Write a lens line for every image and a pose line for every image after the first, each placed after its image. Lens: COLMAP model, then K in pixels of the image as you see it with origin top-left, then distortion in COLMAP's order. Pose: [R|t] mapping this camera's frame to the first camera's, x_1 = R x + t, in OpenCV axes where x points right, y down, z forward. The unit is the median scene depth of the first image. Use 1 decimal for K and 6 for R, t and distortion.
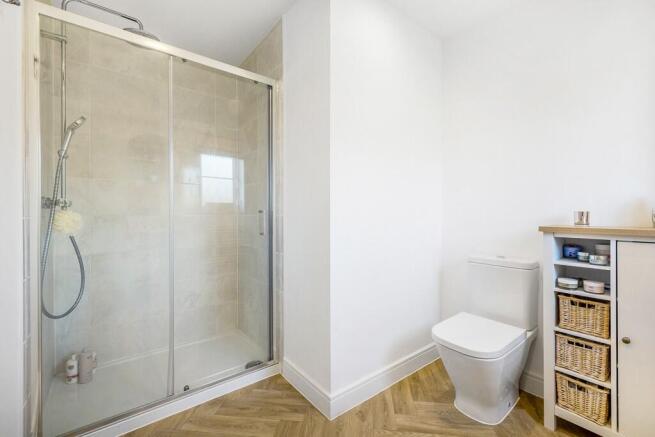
lens RADIAL K [[281.8, 0, 328.3], [0, 281.8, 214.8], [0, 0, 1]] dist [0.004595, -0.000098]
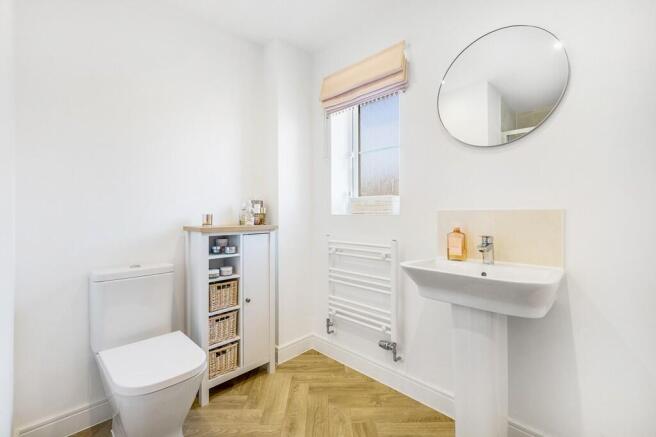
lens RADIAL K [[282.2, 0, 328.3], [0, 282.2, 217.4], [0, 0, 1]] dist [0.004595, -0.000098]
pose [[-0.137835, -0.005440, 0.990440, -0.433465], [0.007591, 0.999950, 0.006548, -0.003206], [-0.990426, 0.008421, -0.137787, 0.691949]]
